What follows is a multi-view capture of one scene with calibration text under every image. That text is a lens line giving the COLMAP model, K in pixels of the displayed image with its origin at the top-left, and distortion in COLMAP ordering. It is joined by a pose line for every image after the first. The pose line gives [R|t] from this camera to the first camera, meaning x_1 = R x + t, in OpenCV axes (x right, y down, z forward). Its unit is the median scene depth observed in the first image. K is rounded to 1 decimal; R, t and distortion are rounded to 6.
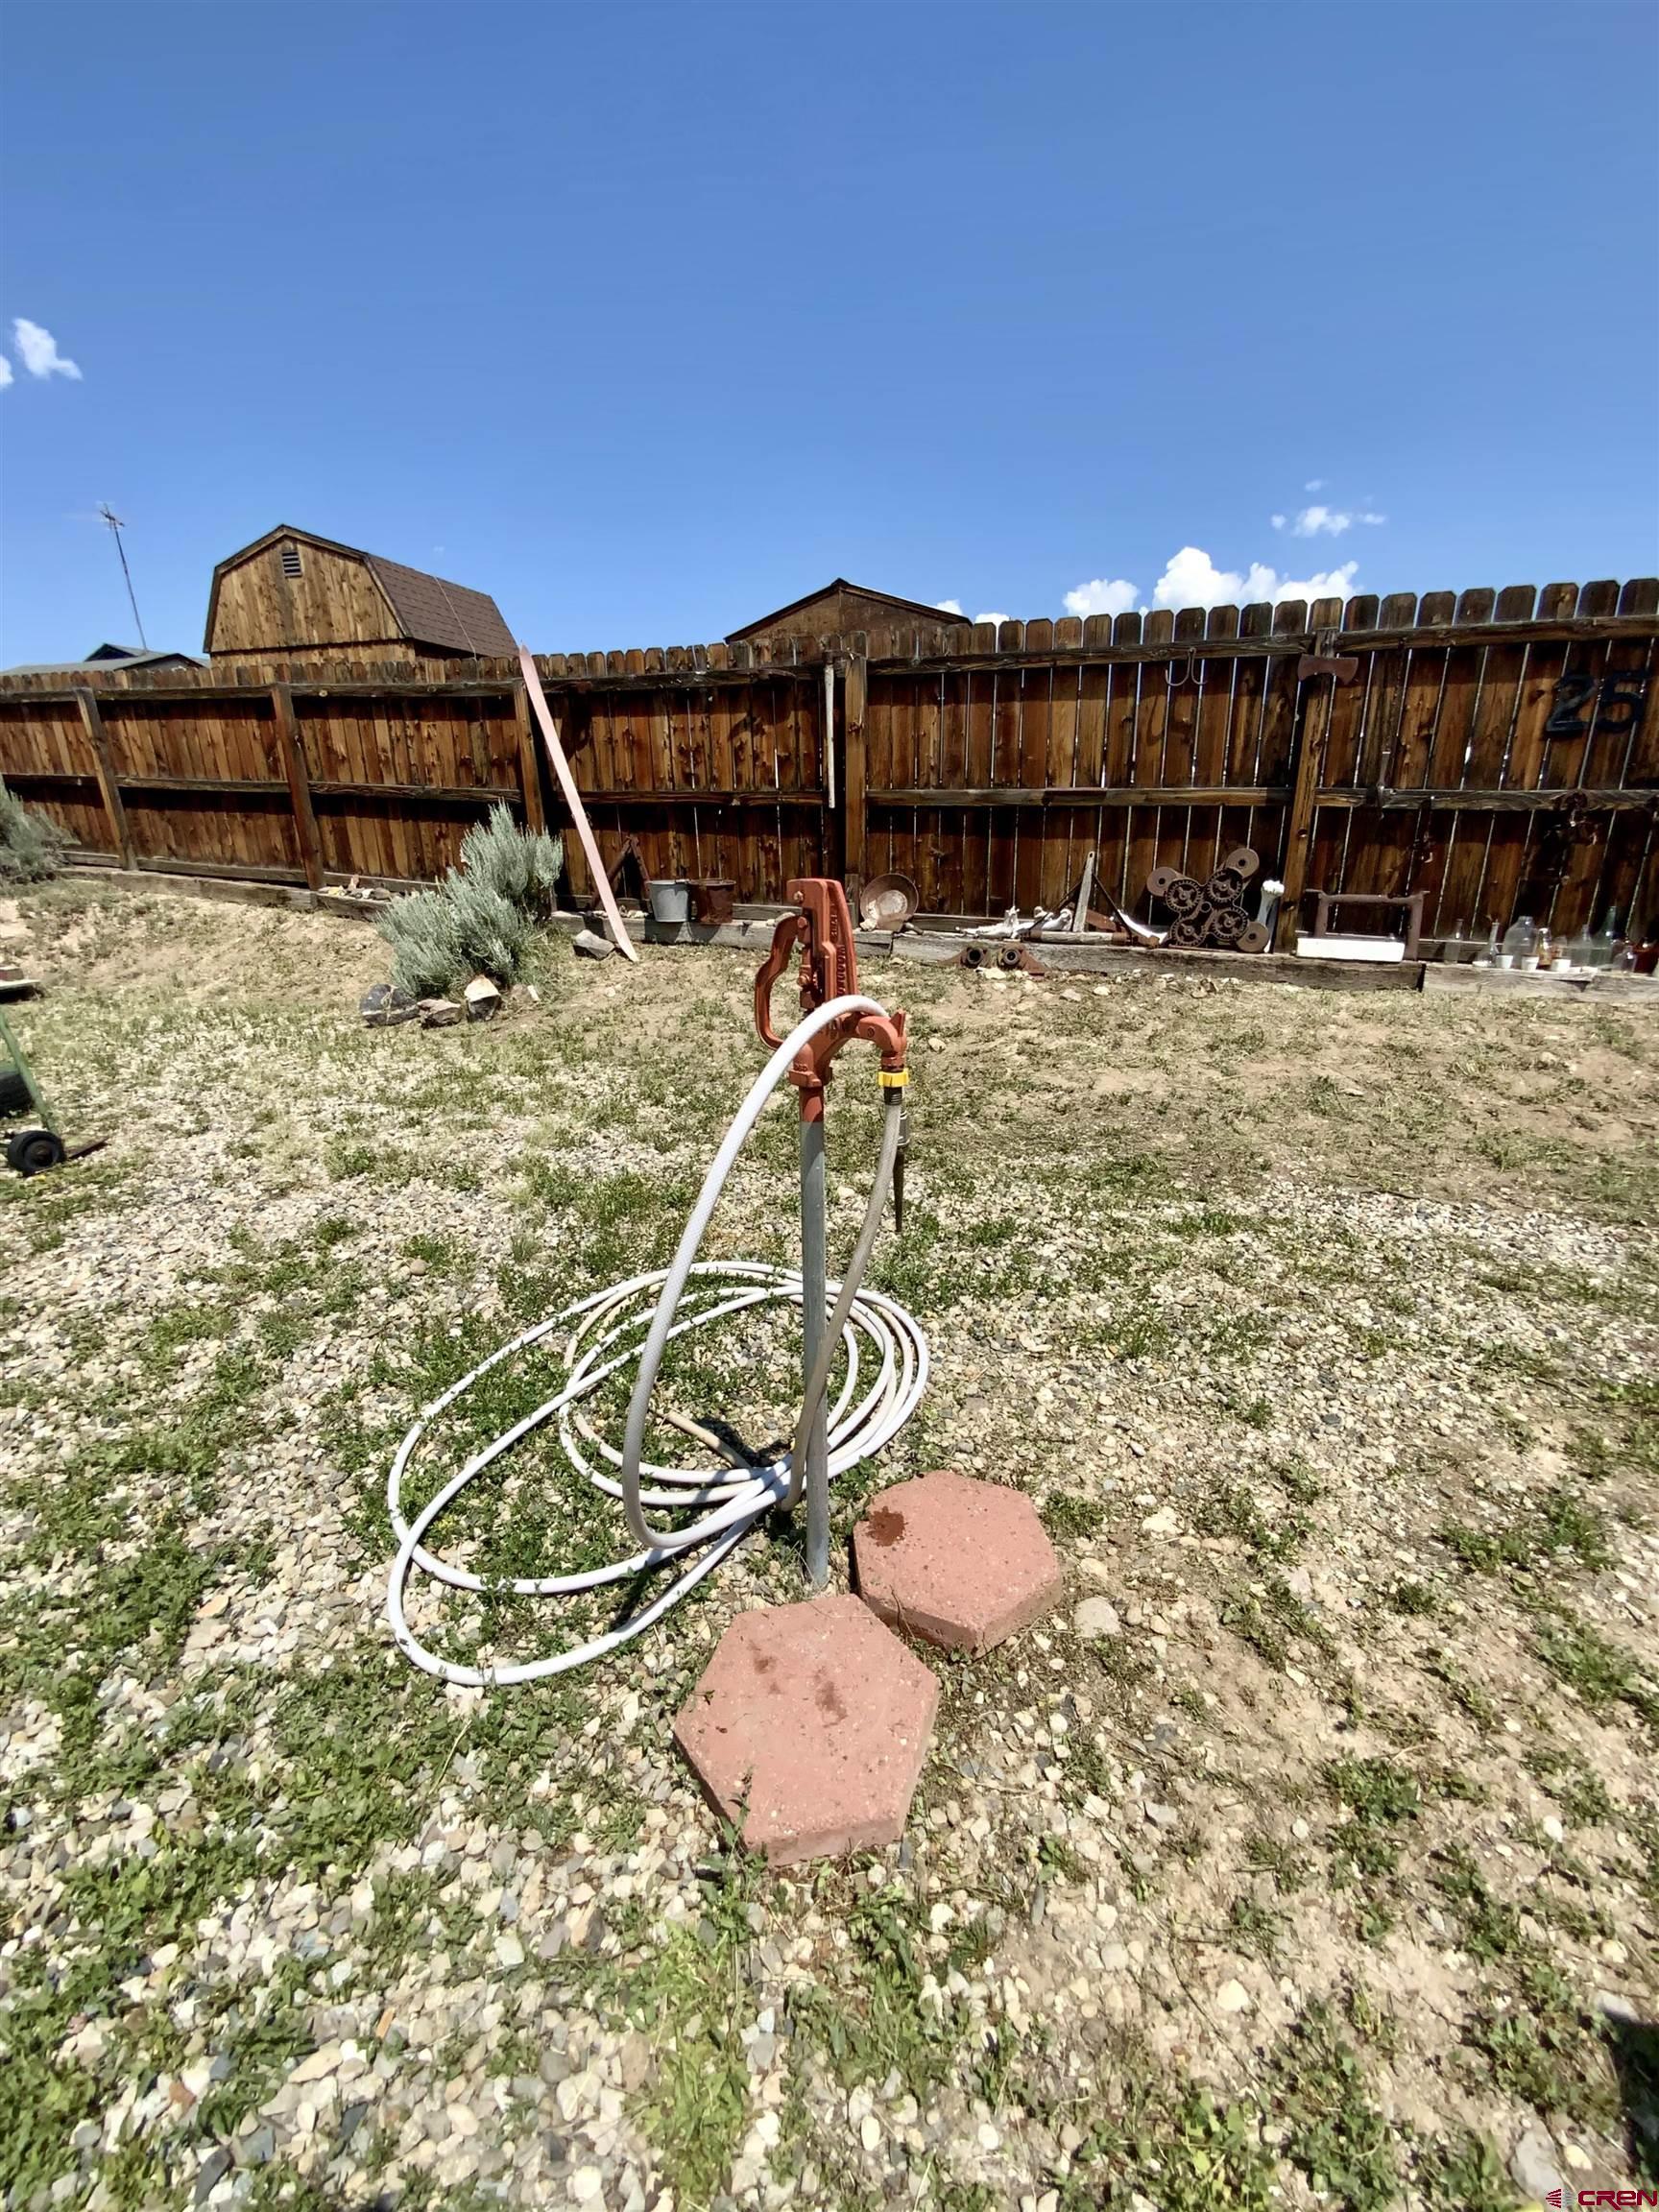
lens RADIAL K [[900.8, 0, 847.9], [0, 900.8, 1121.4], [0, 0, 1]] dist [0.003085, -0.005720]
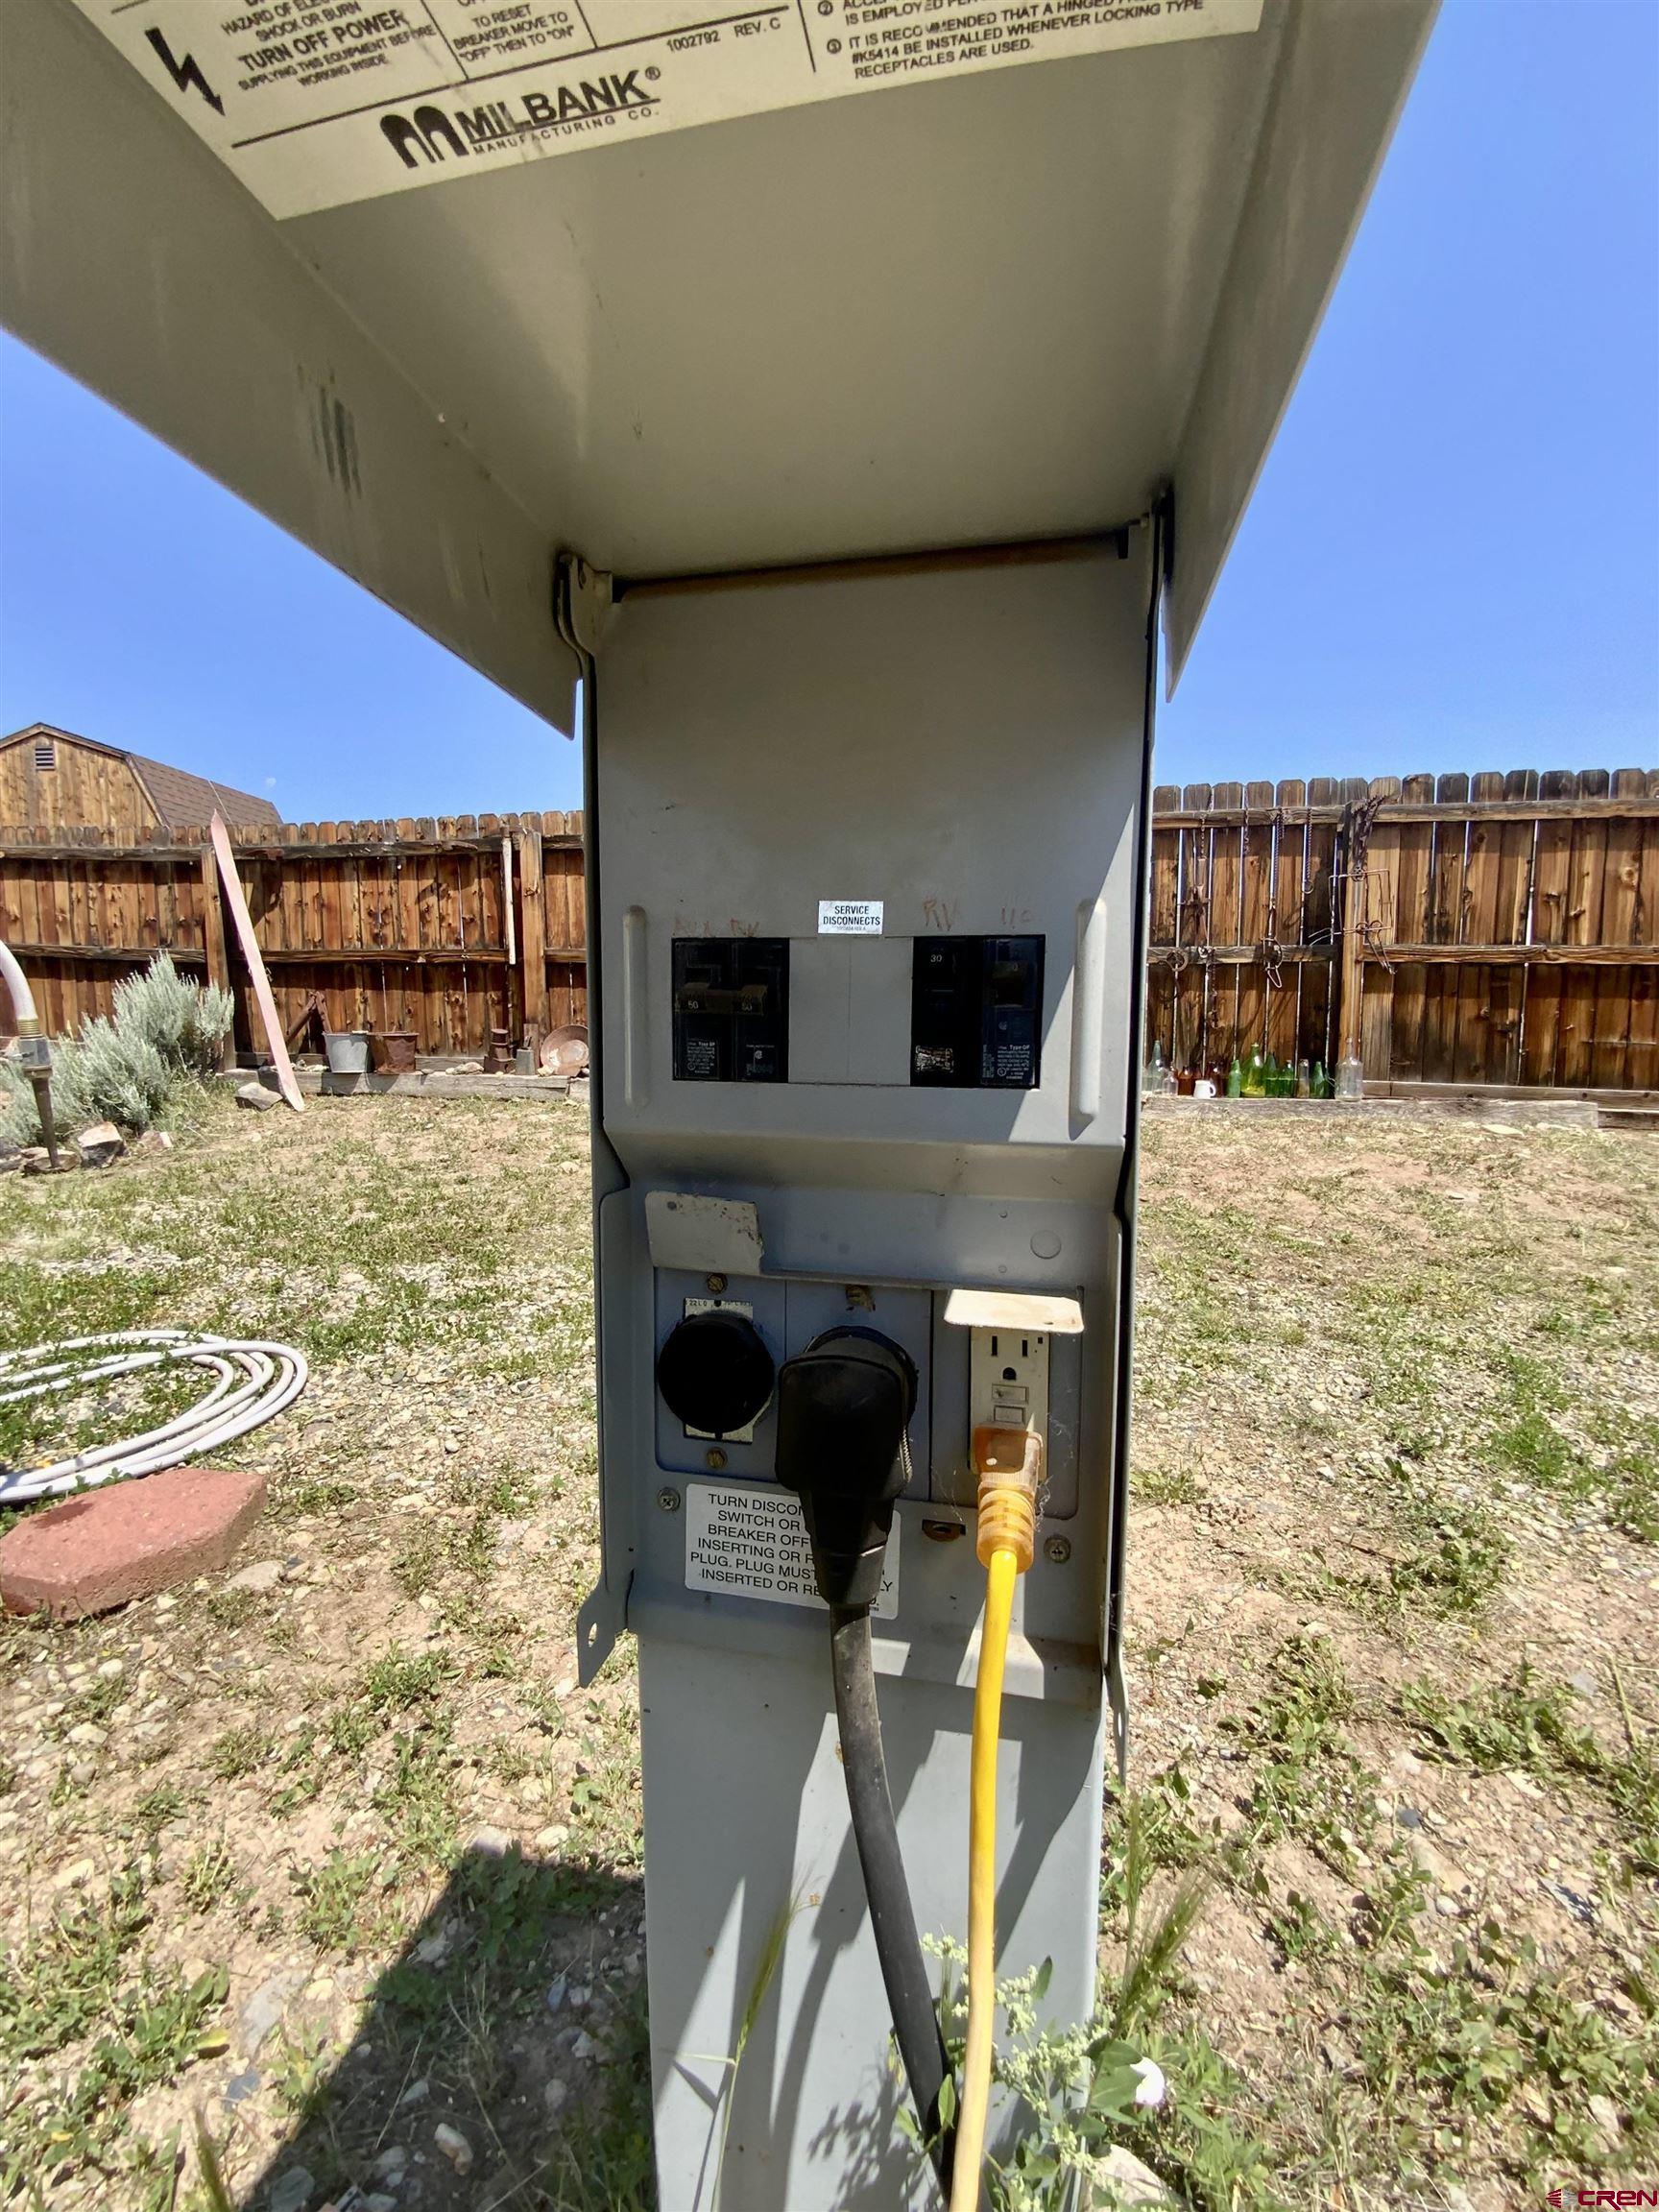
lens RADIAL K [[900.8, 0, 849.1], [0, 900.8, 1112.4], [0, 0, 1]] dist [0.003085, -0.005720]
pose [[0.982962, -0.006497, 0.183692, 0.169102], [0.049341, 0.972022, -0.229651, 0.076587], [-0.177061, 0.234802, 0.955781, -0.029061]]
